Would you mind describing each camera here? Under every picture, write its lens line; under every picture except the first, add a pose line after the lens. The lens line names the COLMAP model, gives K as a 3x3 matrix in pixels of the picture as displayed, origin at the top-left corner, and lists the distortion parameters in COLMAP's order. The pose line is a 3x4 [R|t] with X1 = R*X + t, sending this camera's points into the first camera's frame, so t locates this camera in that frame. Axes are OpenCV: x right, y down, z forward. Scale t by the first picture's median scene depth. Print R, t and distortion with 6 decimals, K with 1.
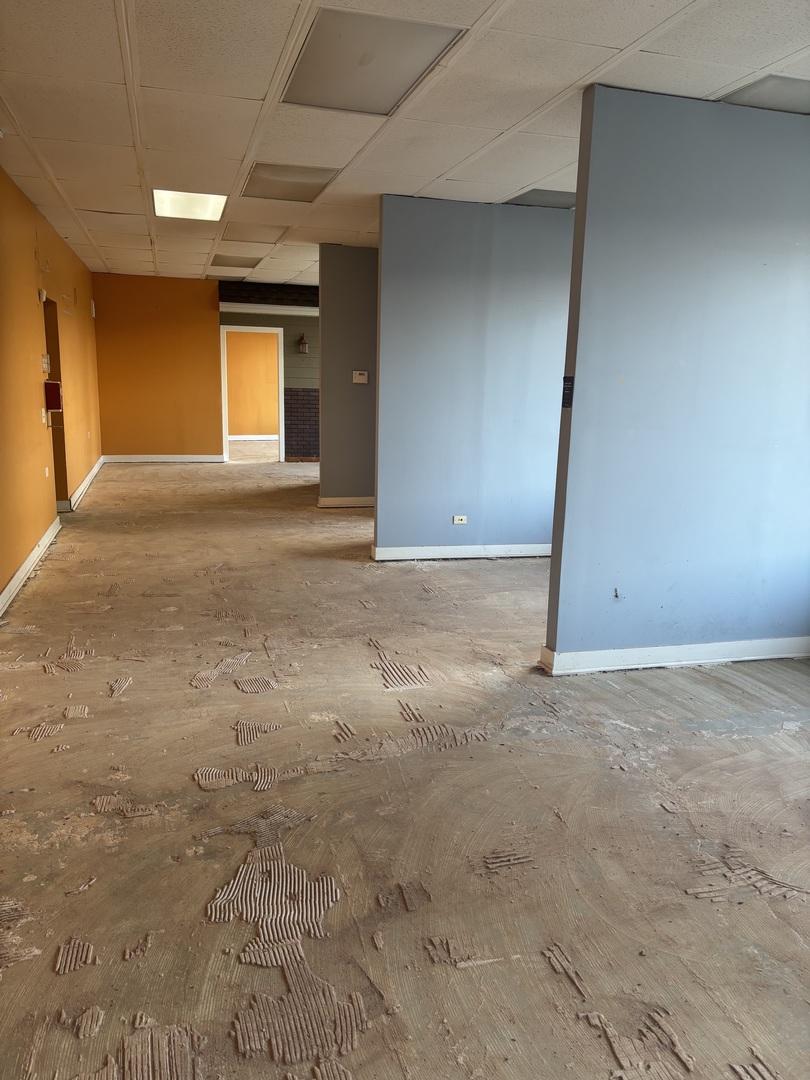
lens RADIAL K [[814.6, 0, 411.5], [0, 814.6, 547.1], [0, 0, 1]] dist [0.041577, -0.055736]
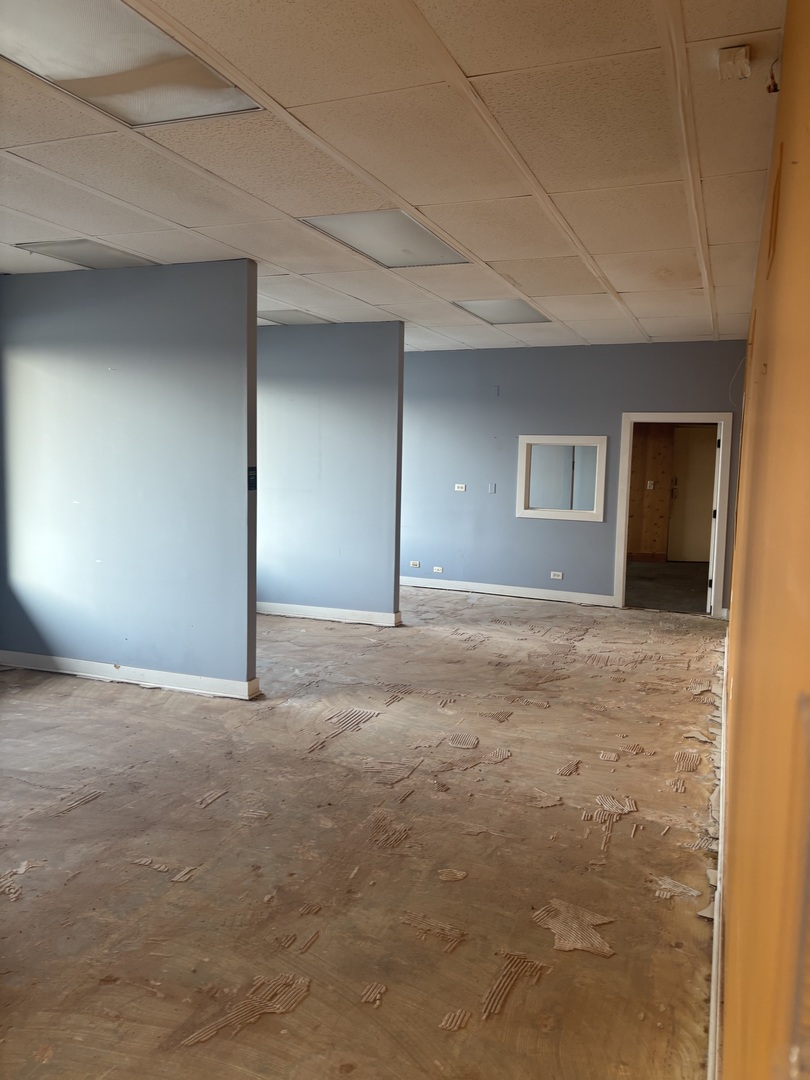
lens RADIAL K [[814.6, 0, 408.7], [0, 814.6, 534.4], [0, 0, 1]] dist [0.041577, -0.055736]
pose [[-0.791072, -0.110452, 0.601669, -0.751124], [0.085786, 0.953814, 0.287888, -0.428536], [-0.605678, 0.279355, -0.745060, 1.722659]]
